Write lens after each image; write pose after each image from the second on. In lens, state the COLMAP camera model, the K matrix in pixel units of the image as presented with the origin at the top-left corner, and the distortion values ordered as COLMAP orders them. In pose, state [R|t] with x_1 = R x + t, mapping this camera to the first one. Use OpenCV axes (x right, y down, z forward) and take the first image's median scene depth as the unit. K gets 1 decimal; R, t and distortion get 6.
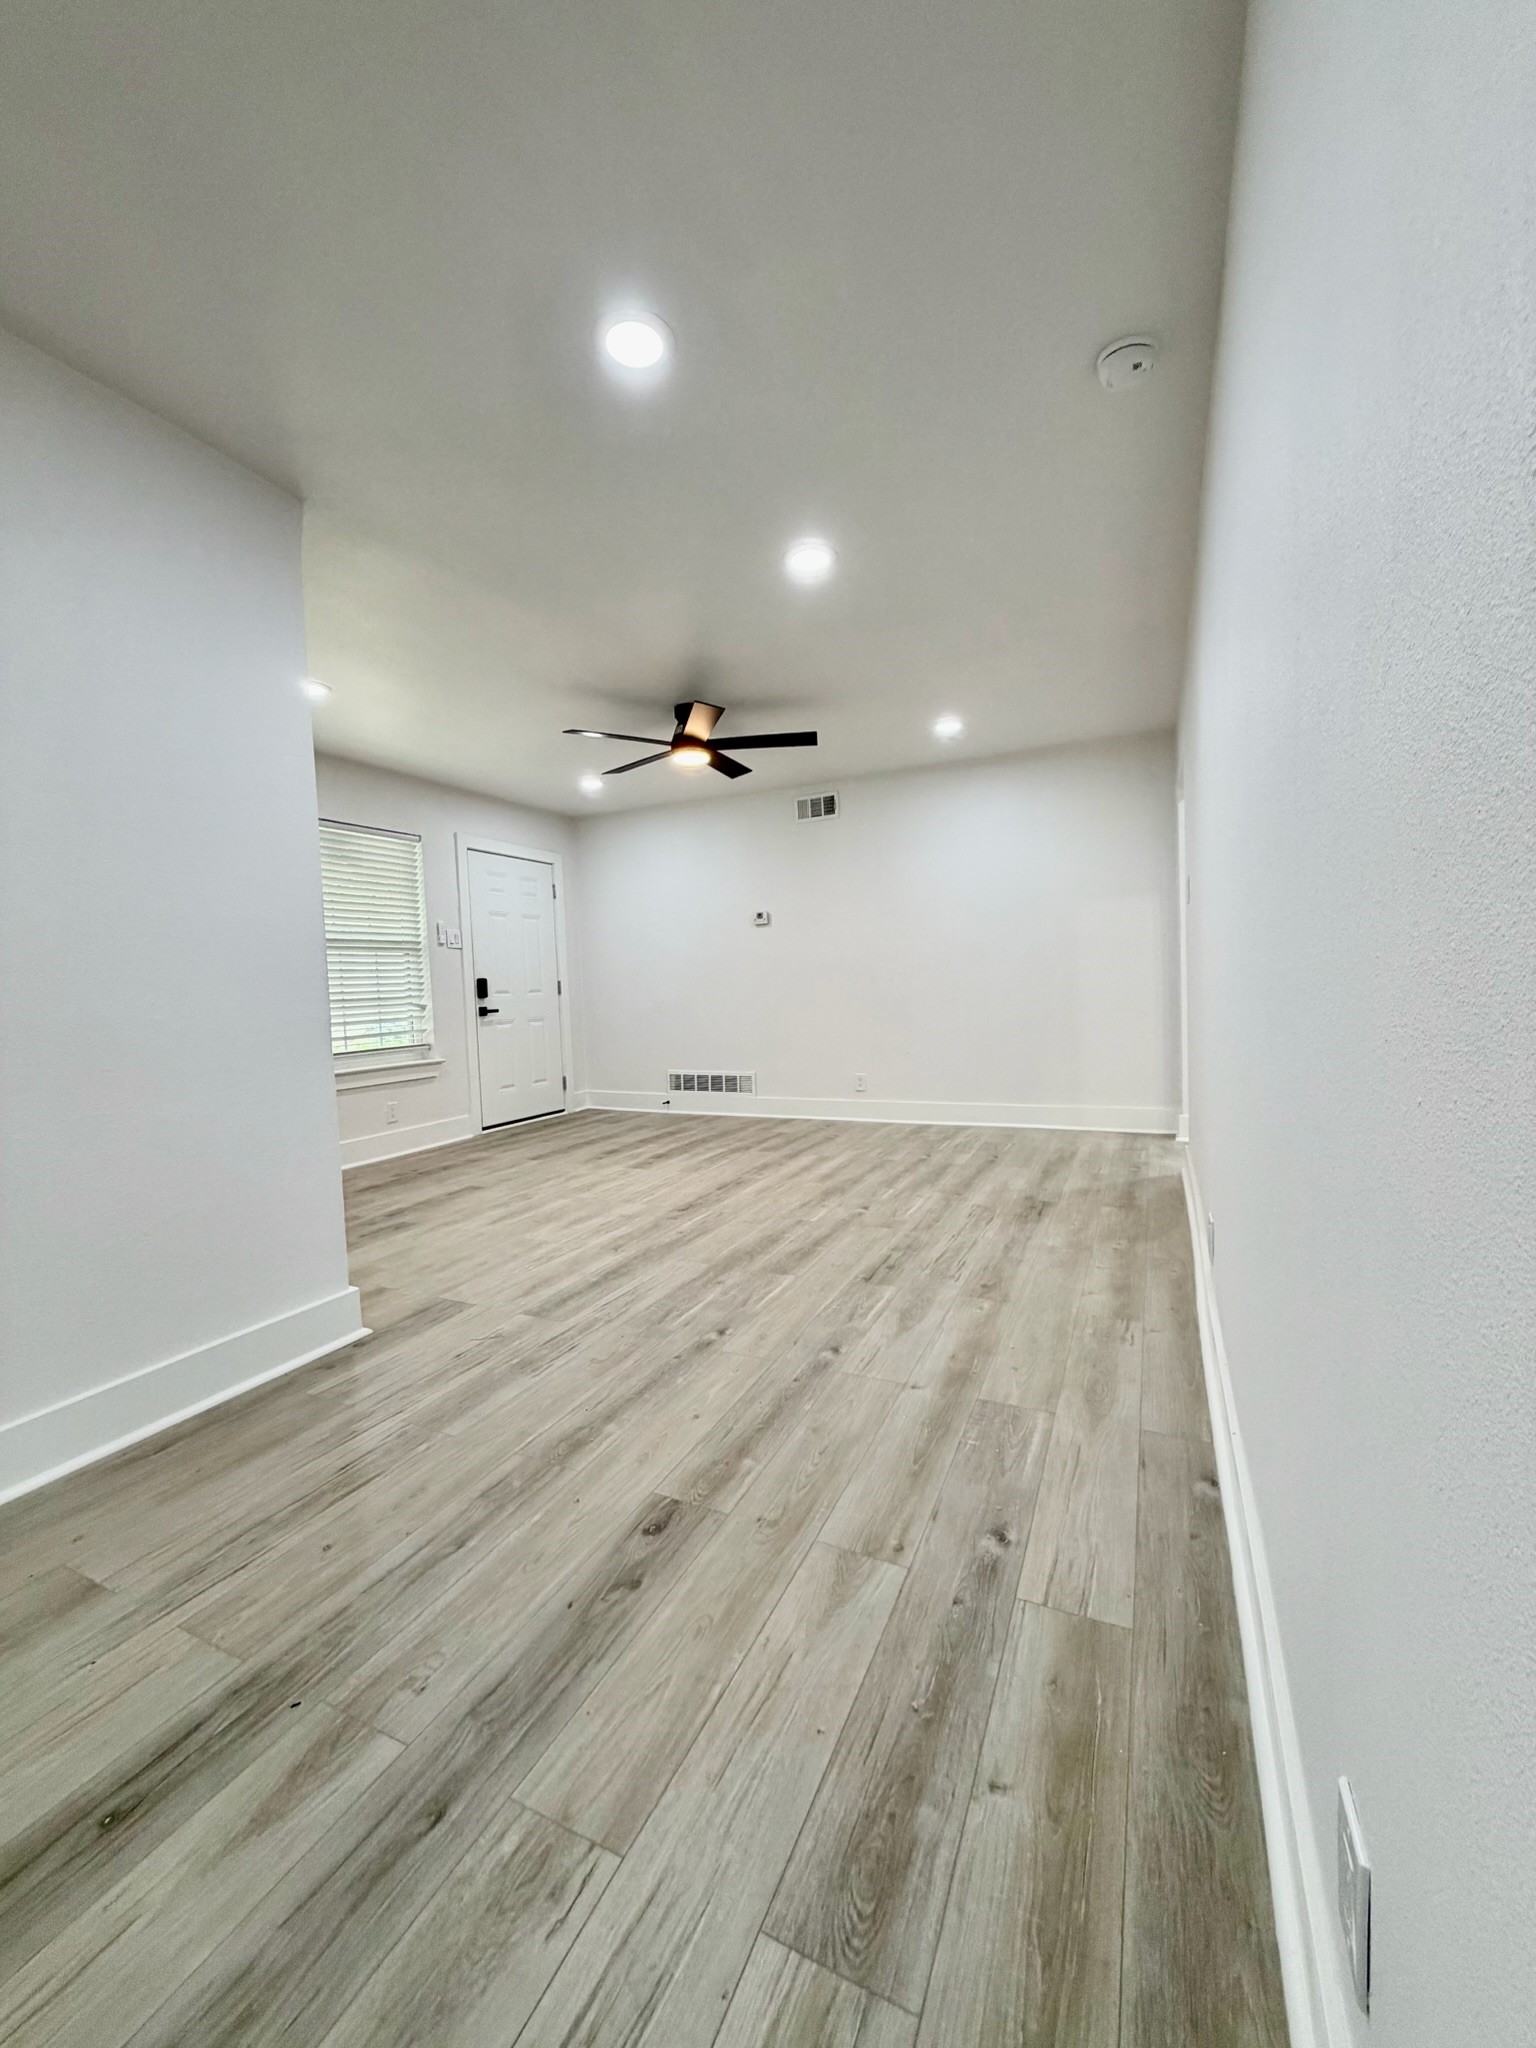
lens RADIAL K [[815.2, 0, 768.0], [0, 815.2, 1024.0], [0, 0, 1]] dist [-0.000533, -0.000049]
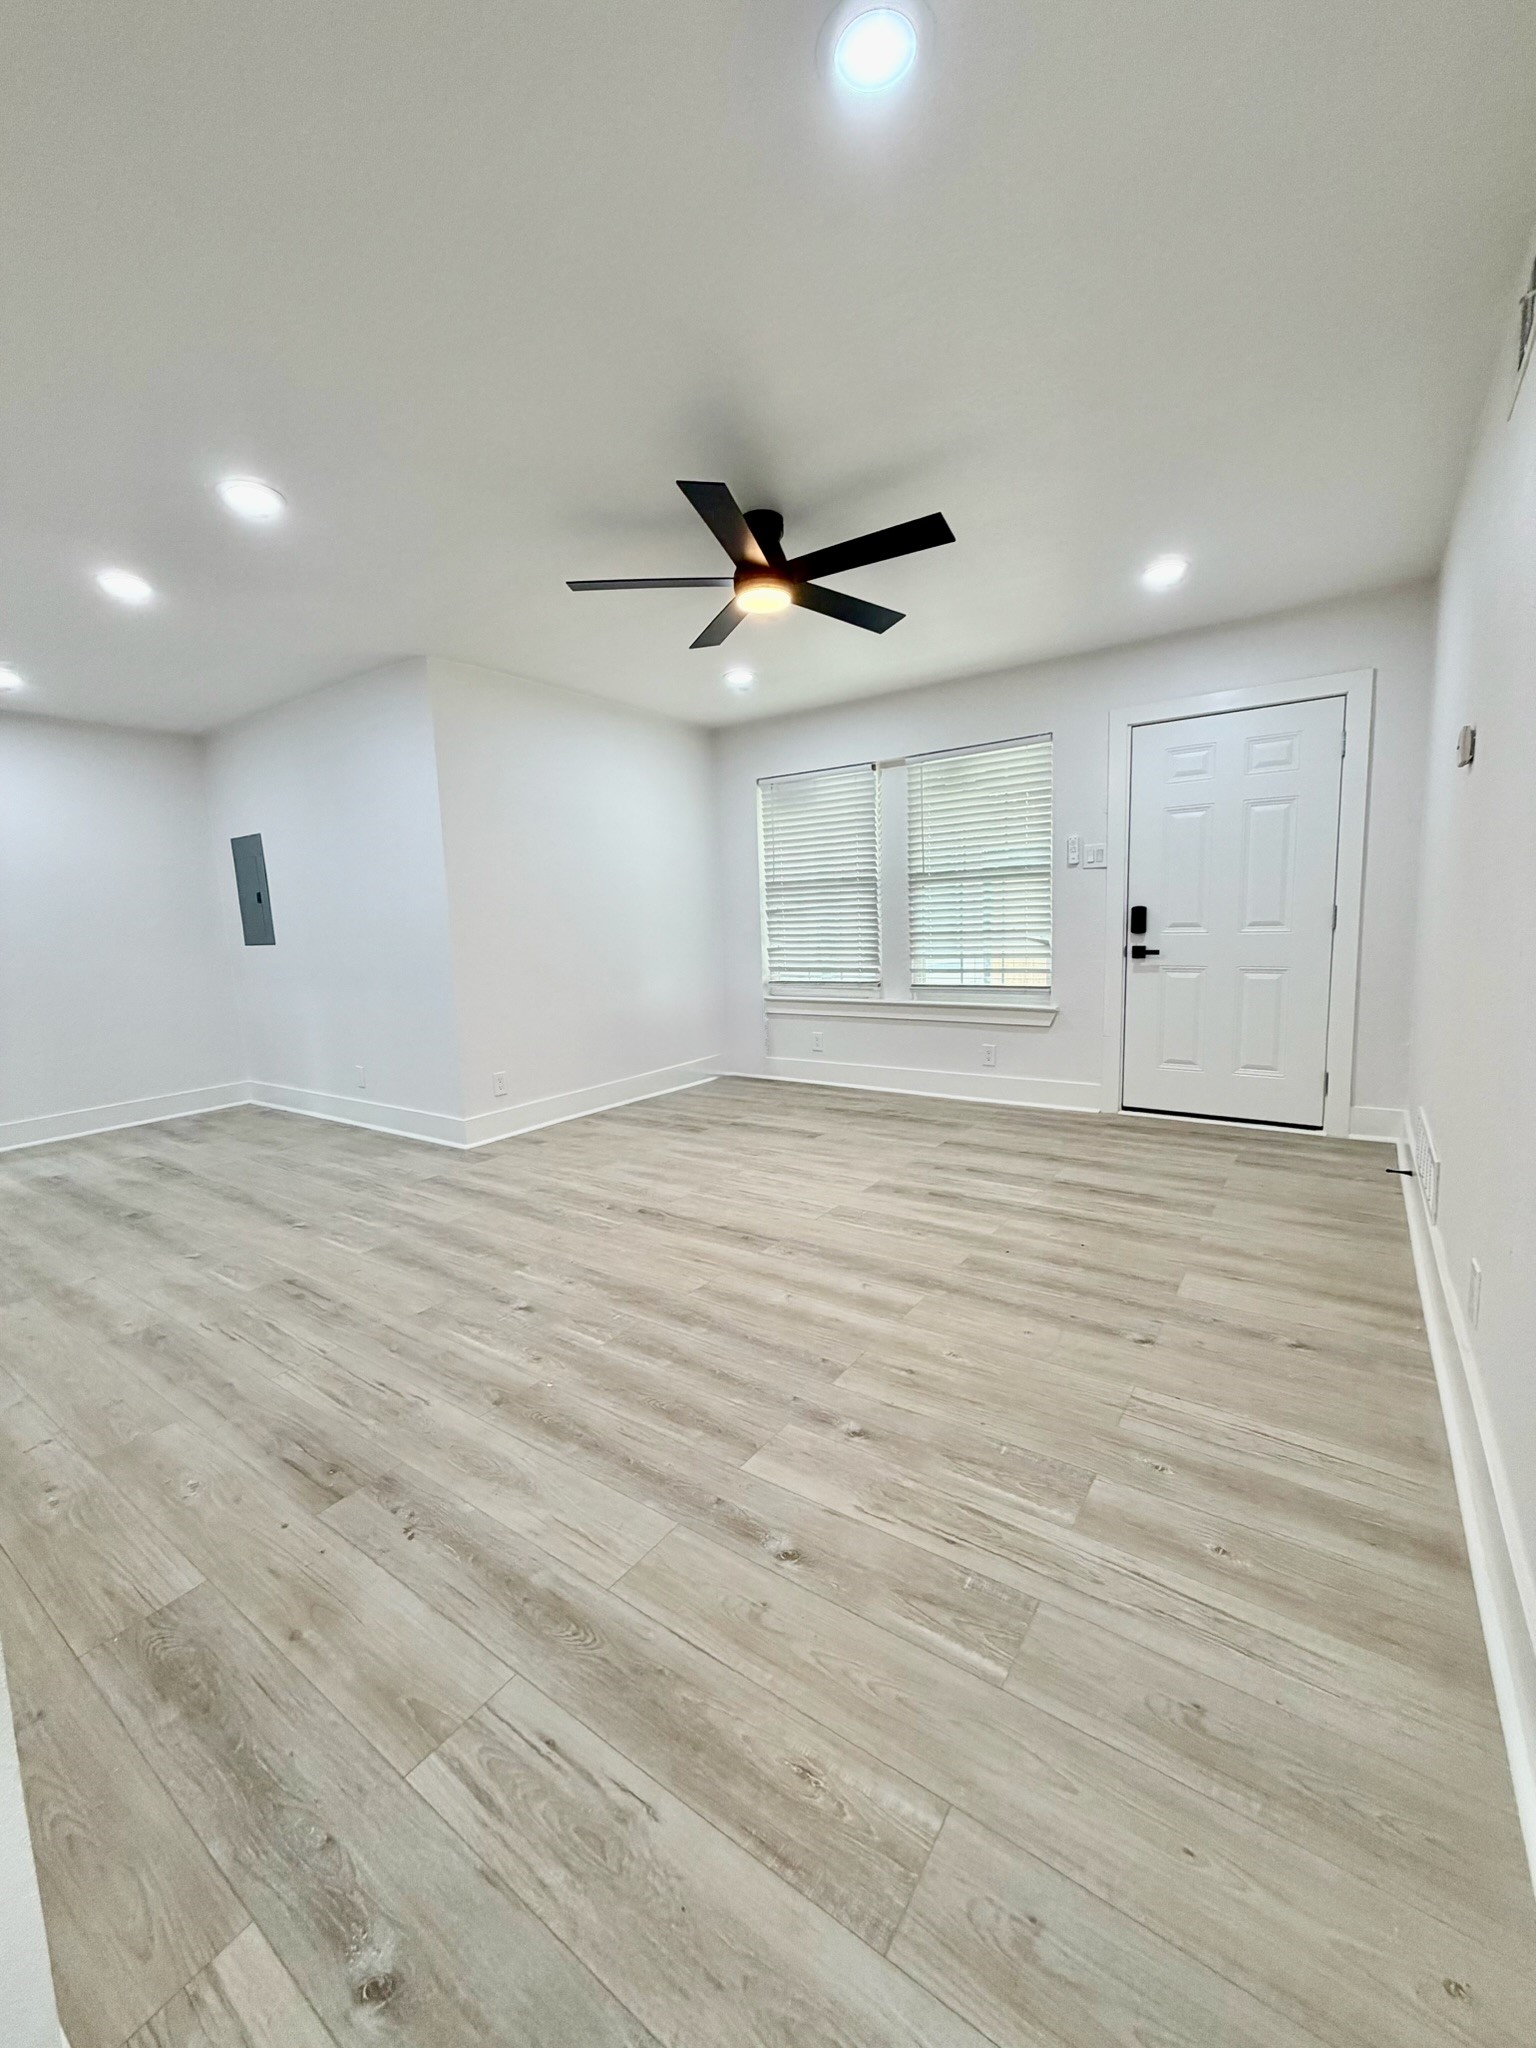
lens RADIAL K [[815.2, 0, 768.0], [0, 815.2, 1024.0], [0, 0, 1]] dist [-0.000533, -0.000049]
pose [[-0.168421, 0.161675, -0.972366, 0.690329], [-0.011340, 0.986074, 0.165918, -0.112160], [0.985650, 0.038971, -0.164242, 1.294353]]
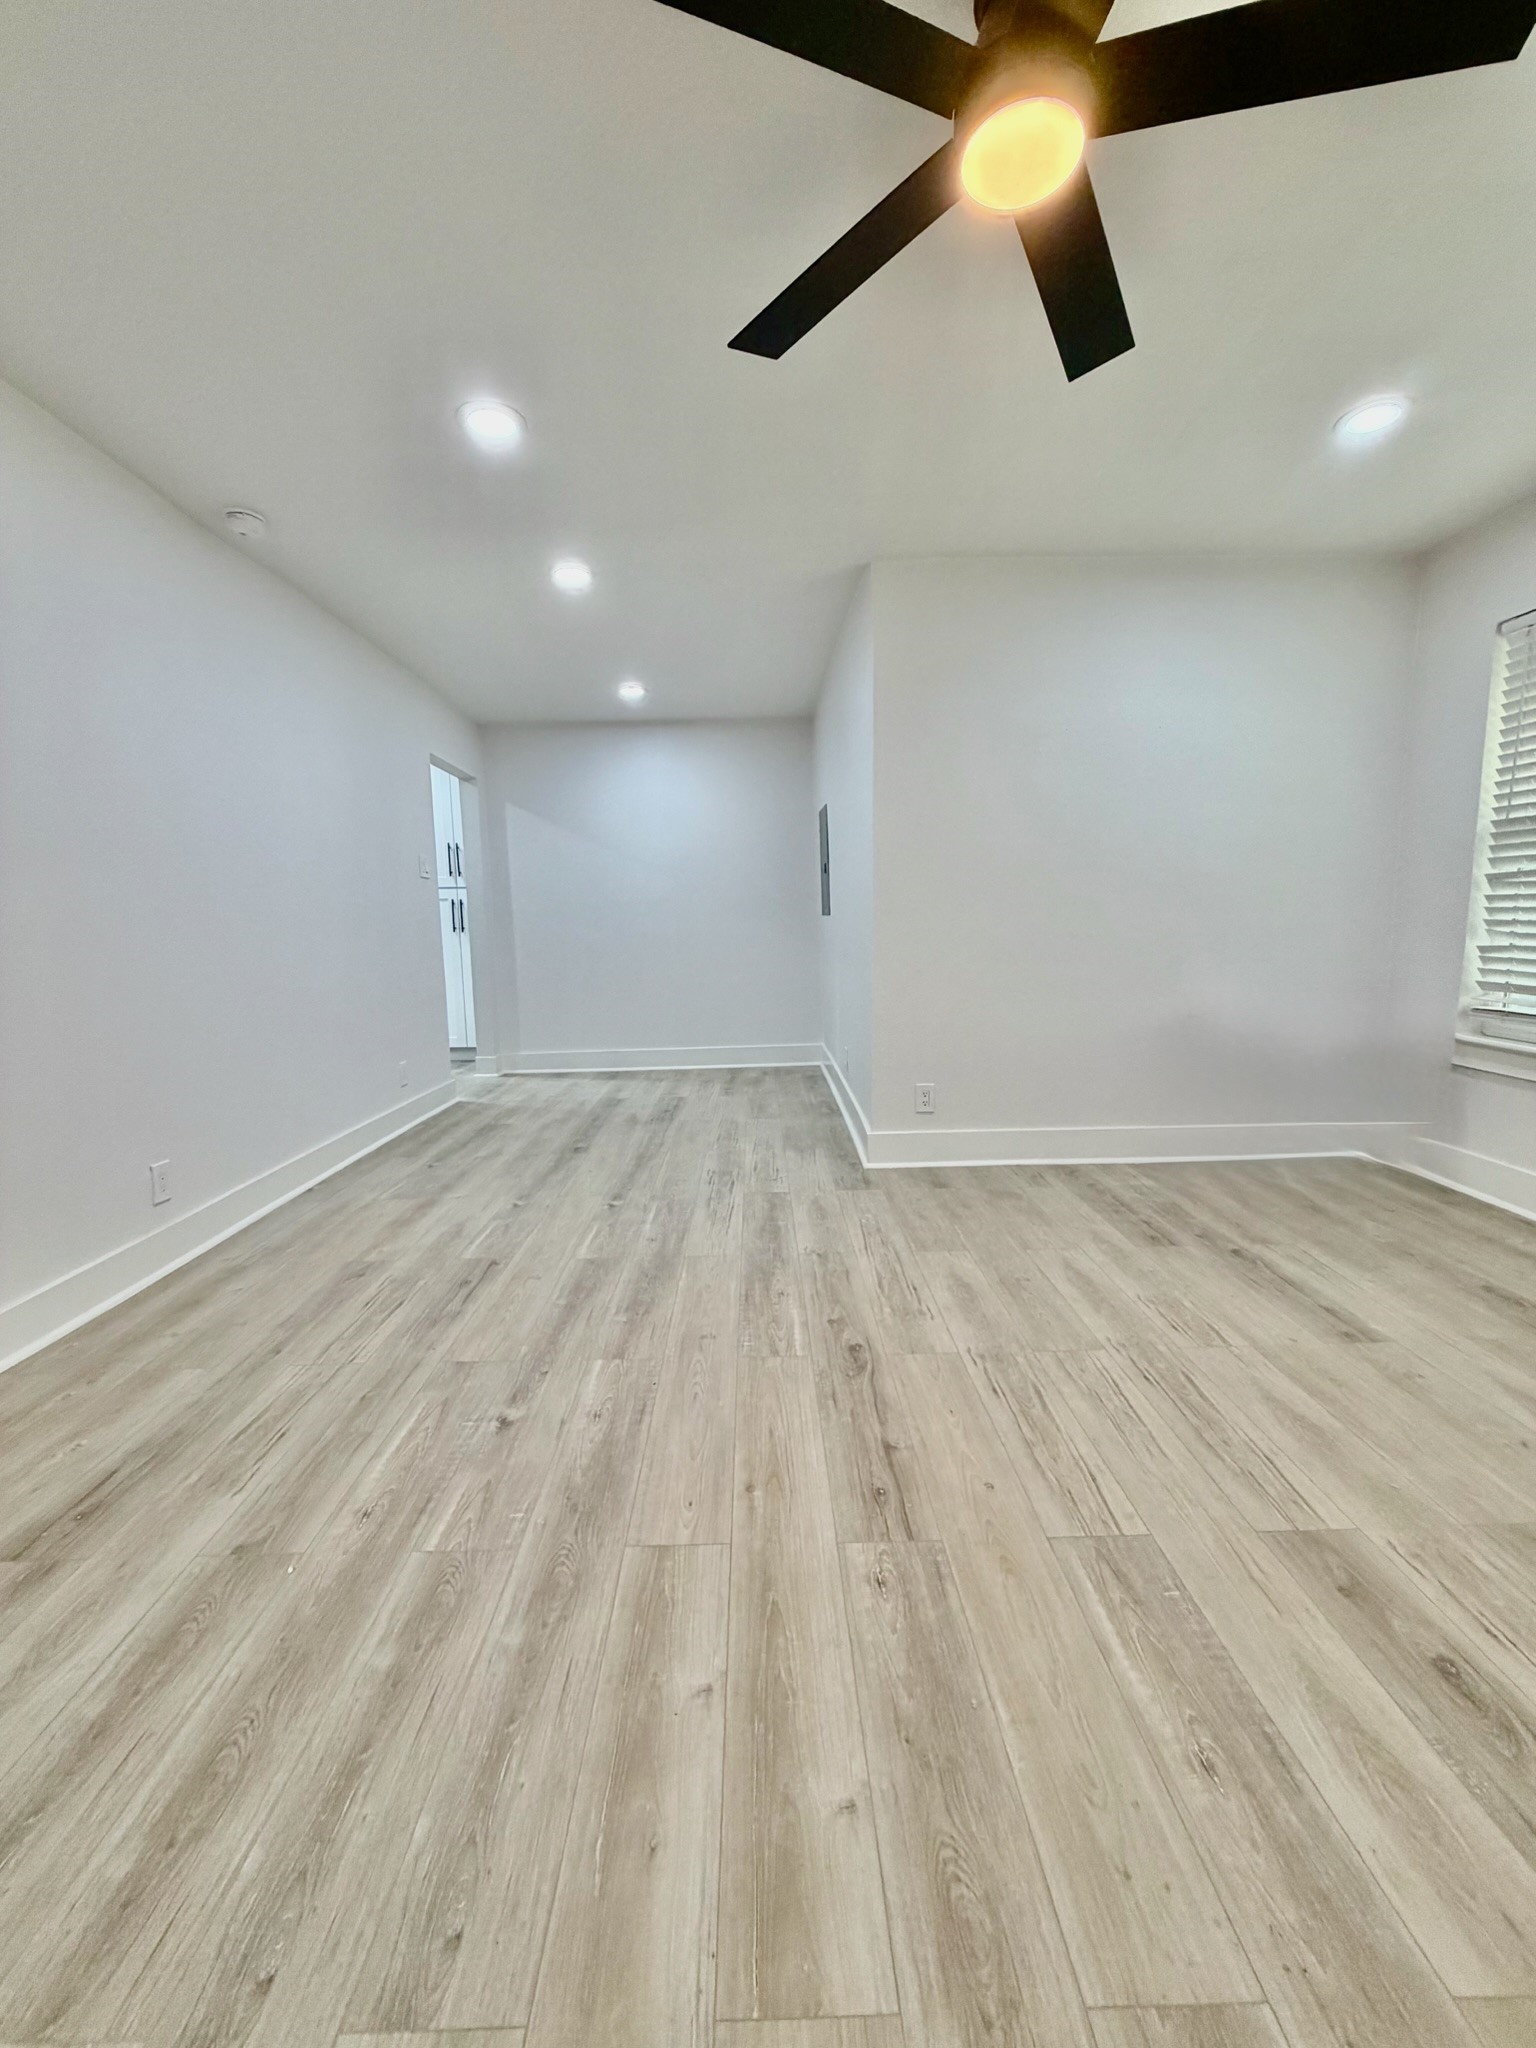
lens RADIAL K [[819.4, 0, 768.0], [0, 819.4, 1024.0], [0, 0, 1]] dist [-0.002256, -0.000135]
pose [[-0.895446, 0.104077, -0.432833, 0.164839], [0.020674, 0.980960, 0.193105, -0.093690], [0.444690, 0.163967, -0.880549, 1.455307]]
